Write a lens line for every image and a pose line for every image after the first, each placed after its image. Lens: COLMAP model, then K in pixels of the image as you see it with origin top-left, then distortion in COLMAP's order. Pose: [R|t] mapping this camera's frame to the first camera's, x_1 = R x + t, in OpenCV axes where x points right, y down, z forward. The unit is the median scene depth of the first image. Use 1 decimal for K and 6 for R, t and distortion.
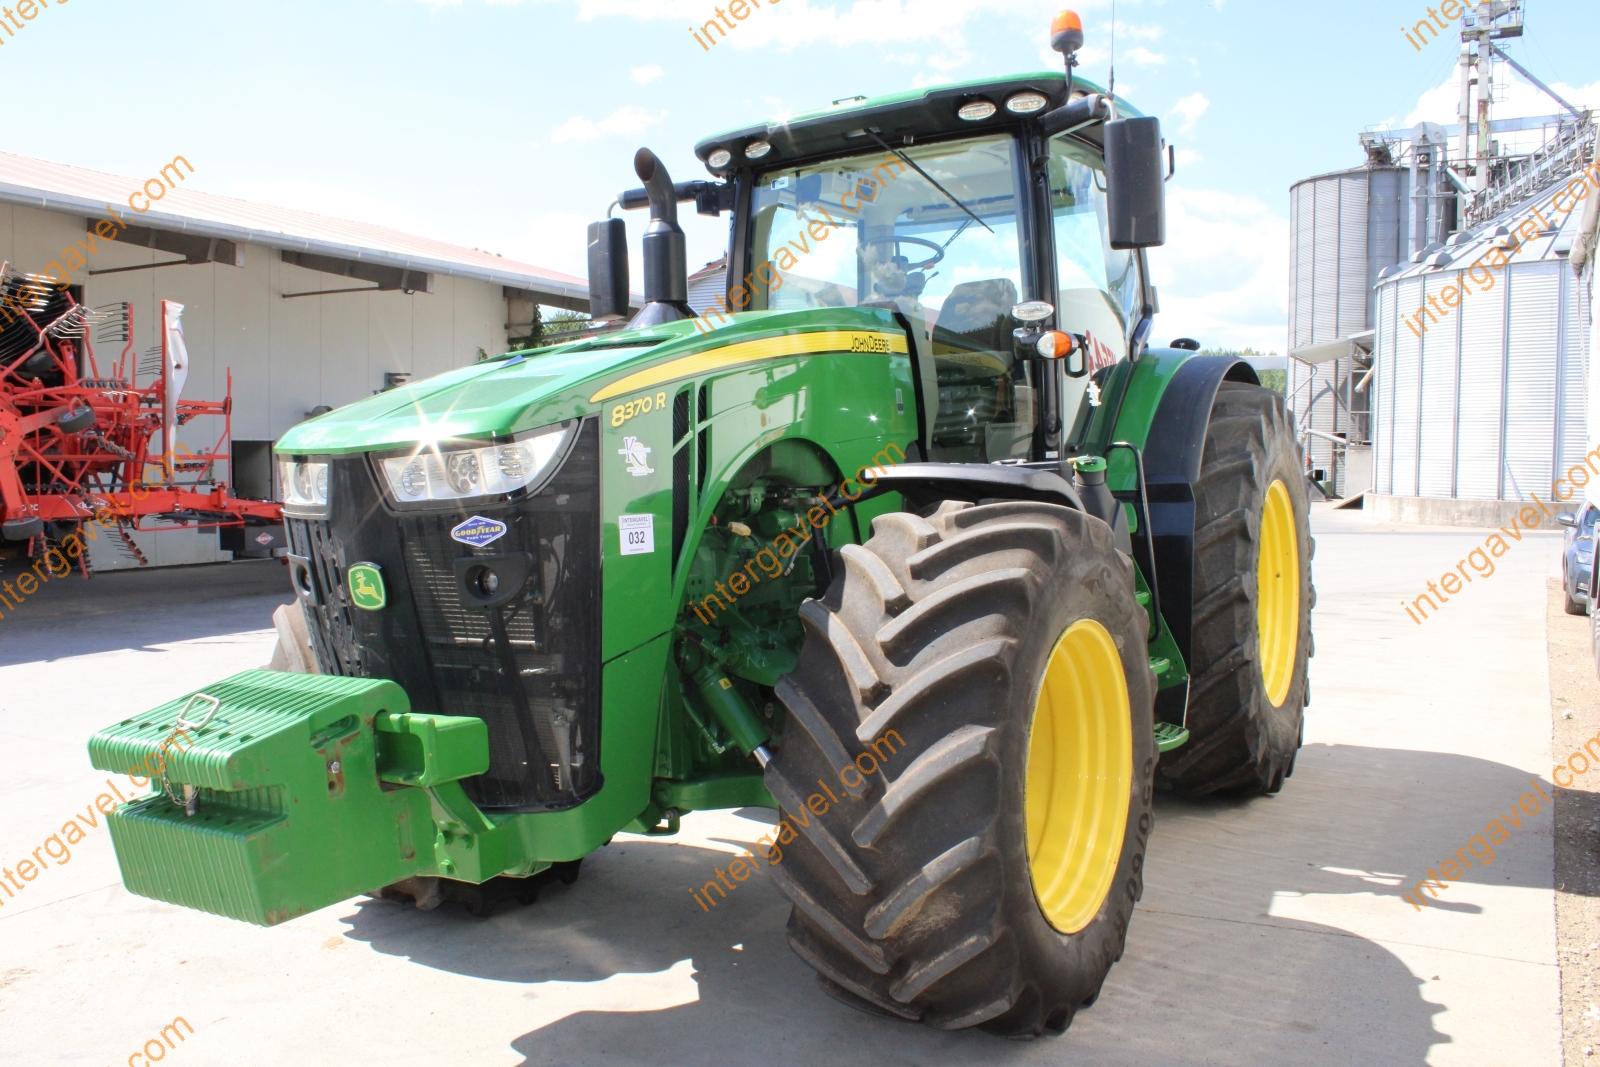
lens RADIAL K [[1345.7, 0, 796.8], [0, 1345.7, 539.0], [0, 0, 1]] dist [-0.167955, 0.152195]
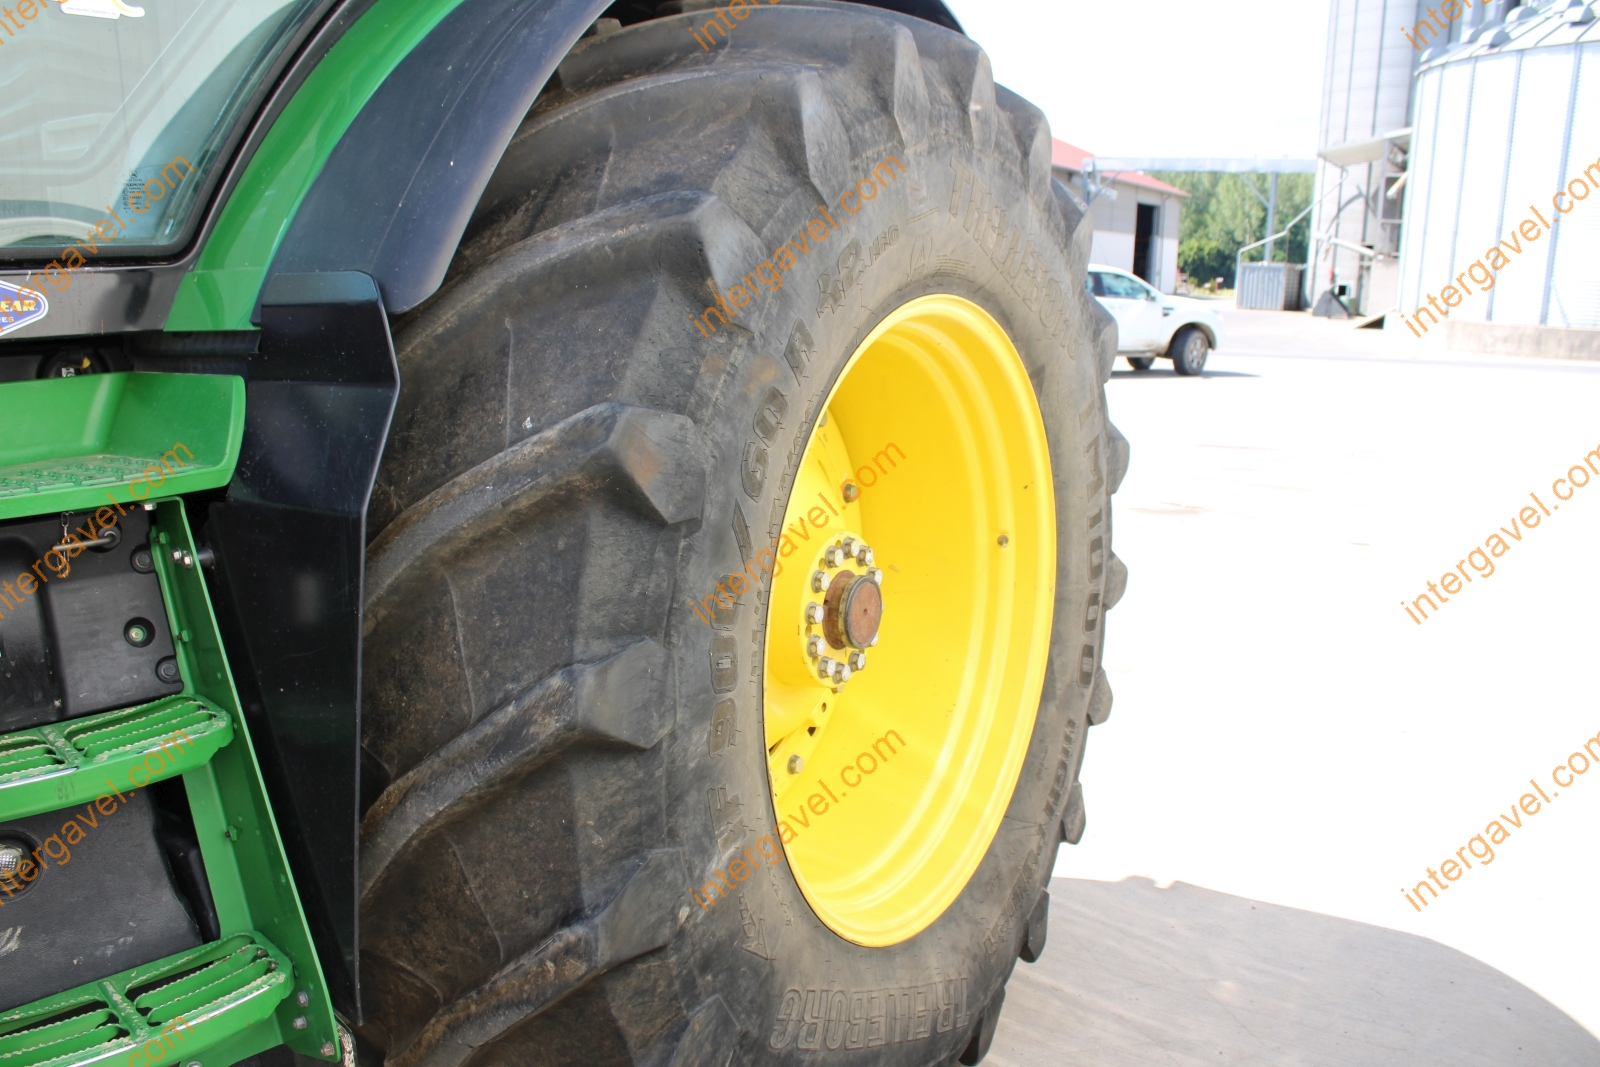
lens RADIAL K [[1345.7, 0, 796.8], [0, 1345.7, 539.0], [0, 0, 1]] dist [-0.167955, 0.152195]
pose [[0.999660, 0.021593, -0.014600, 0.046614], [-0.019224, 0.989028, 0.146470, -0.004496], [0.017602, -0.146140, 0.989107, 0.091050]]
